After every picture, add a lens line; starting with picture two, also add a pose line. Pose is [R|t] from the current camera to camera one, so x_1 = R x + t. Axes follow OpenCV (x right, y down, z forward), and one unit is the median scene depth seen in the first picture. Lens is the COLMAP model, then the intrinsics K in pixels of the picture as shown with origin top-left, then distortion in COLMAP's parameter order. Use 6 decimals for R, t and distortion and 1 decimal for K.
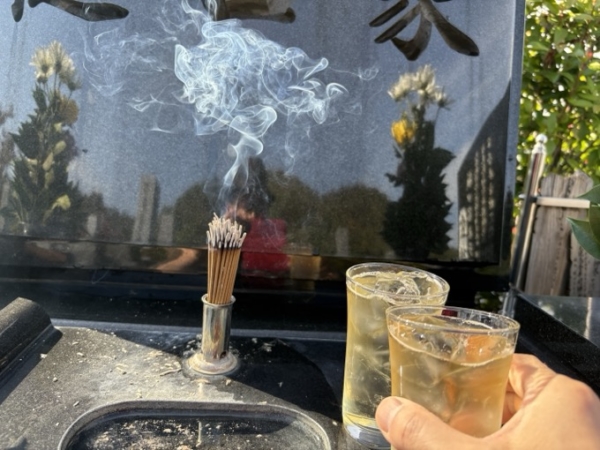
lens RADIAL K [[458.1, 0, 300.0], [0, 458.1, 225.0], [0, 0, 1]] dist [-0.050777, 0.005540]
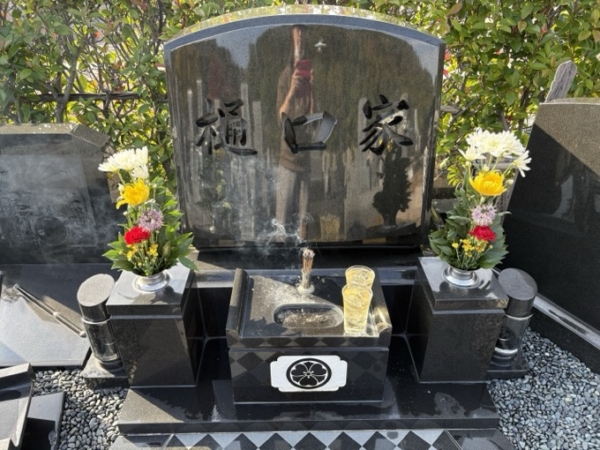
lens RADIAL K [[458.1, 0, 300.0], [0, 458.1, 225.0], [0, 0, 1]] dist [-0.050777, 0.005540]
pose [[0.991904, -0.045369, -0.118607, 0.114117], [0.080128, 0.948199, 0.307405, -0.793781], [0.098516, -0.314420, 0.944158, -1.334487]]
